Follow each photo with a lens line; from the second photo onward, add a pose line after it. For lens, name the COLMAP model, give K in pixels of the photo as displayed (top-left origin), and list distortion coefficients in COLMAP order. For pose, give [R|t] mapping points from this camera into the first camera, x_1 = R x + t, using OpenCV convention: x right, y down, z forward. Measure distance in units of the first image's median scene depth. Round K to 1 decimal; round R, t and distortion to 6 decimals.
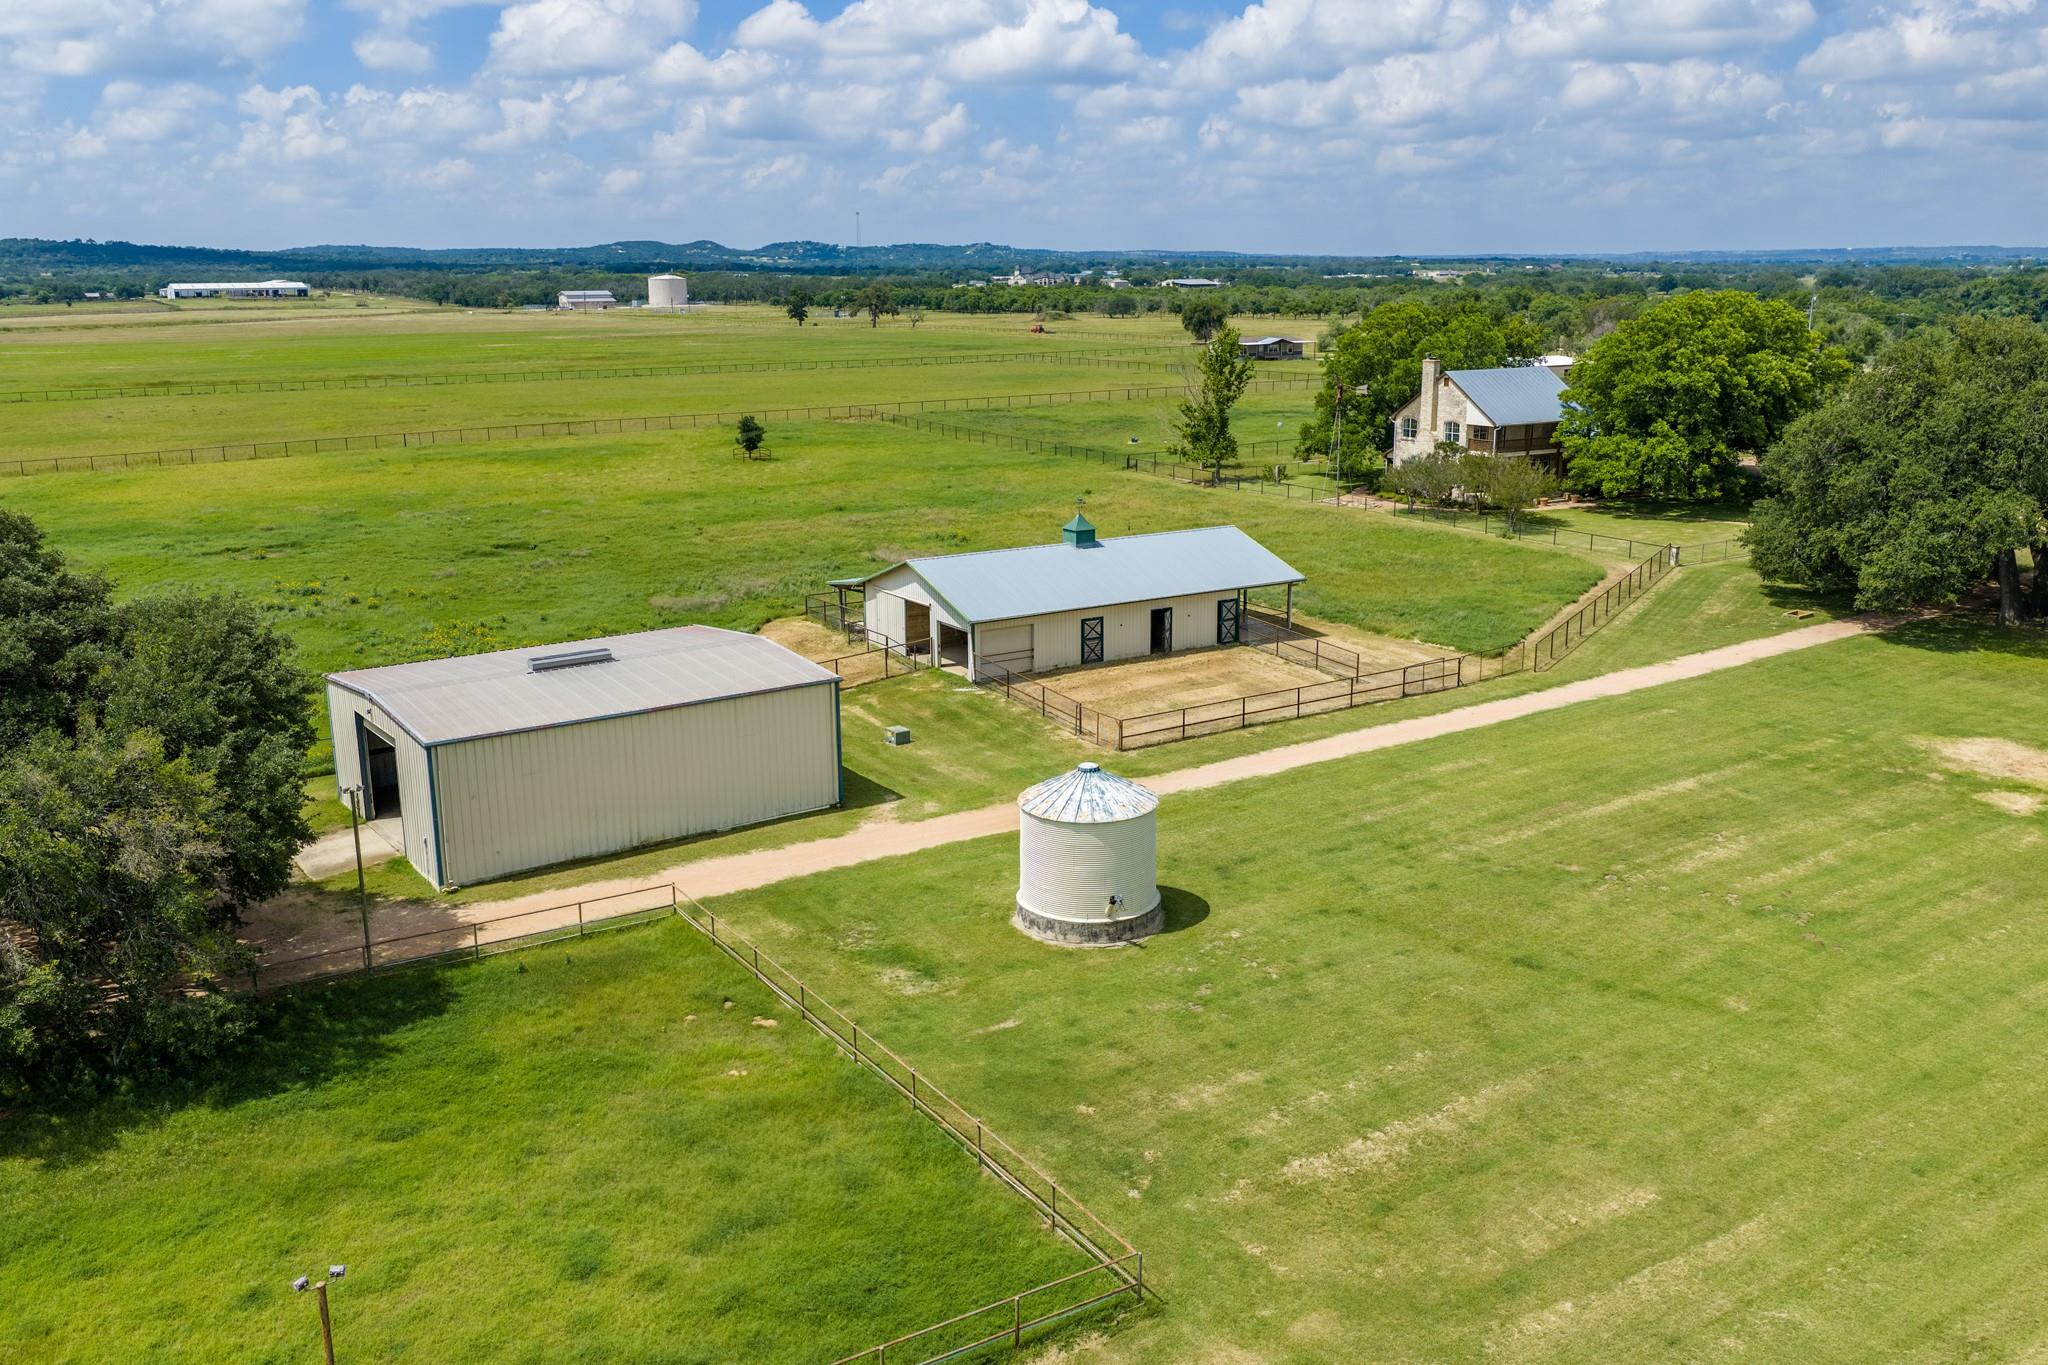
lens RADIAL K [[1721.0, 0, 1025.0], [0, 1721.0, 625.9], [0, 0, 1]] dist [0.070153, -0.069001]
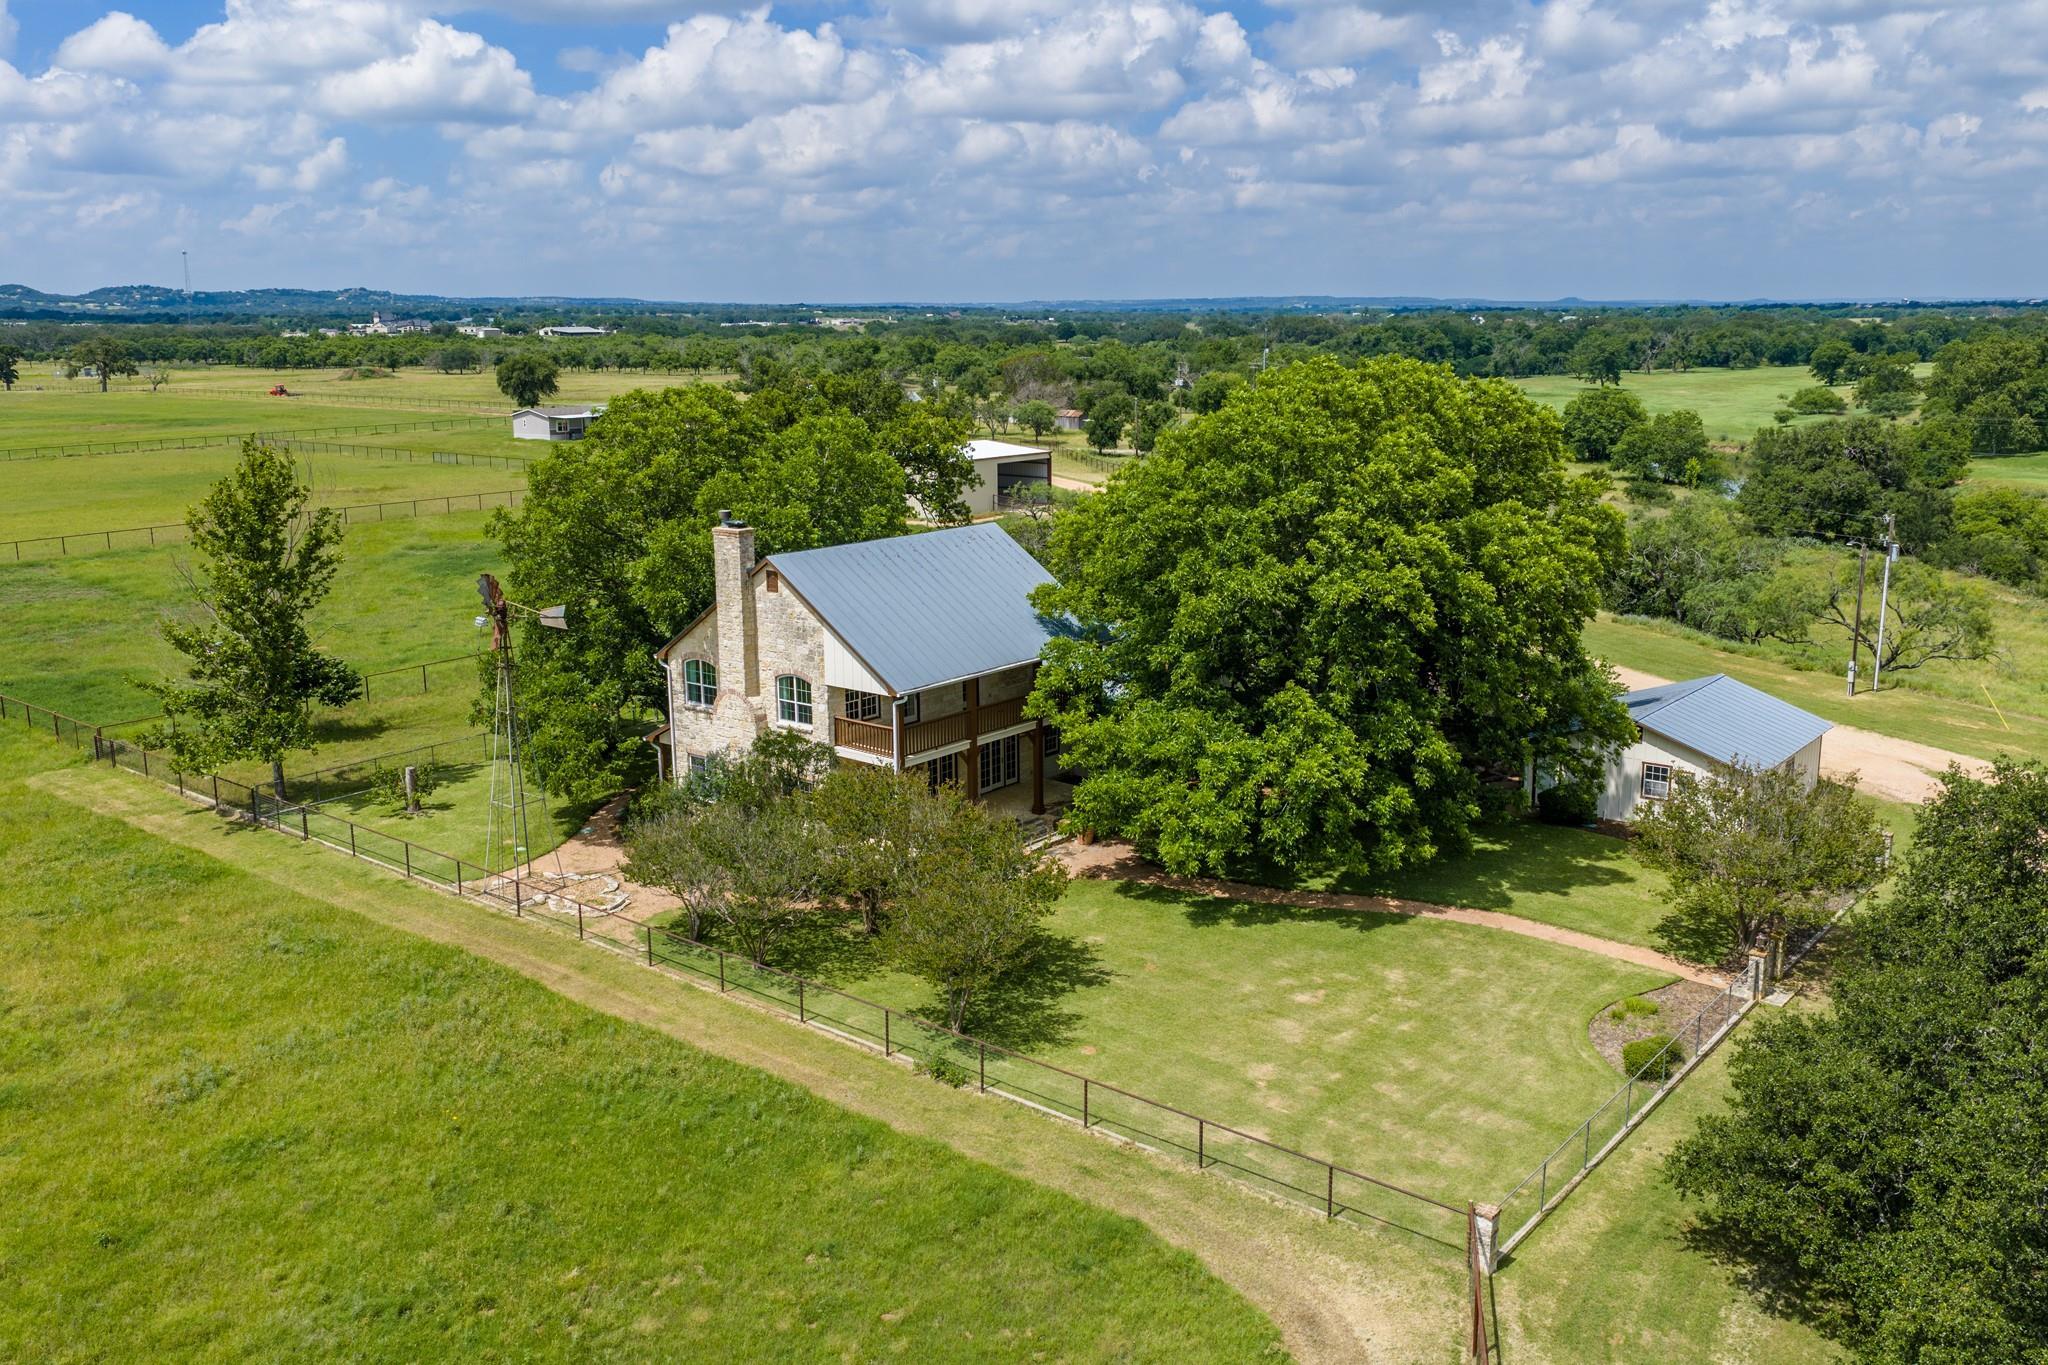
lens RADIAL K [[1721.0, 0, 1025.0], [0, 1721.0, 625.9], [0, 0, 1]] dist [0.070153, -0.069001]
pose [[0.947212, -0.061694, 0.314615, 0.049310], [0.070078, 0.997423, -0.015395, -0.034443], [-0.312855, 0.036630, 0.949094, 0.171380]]
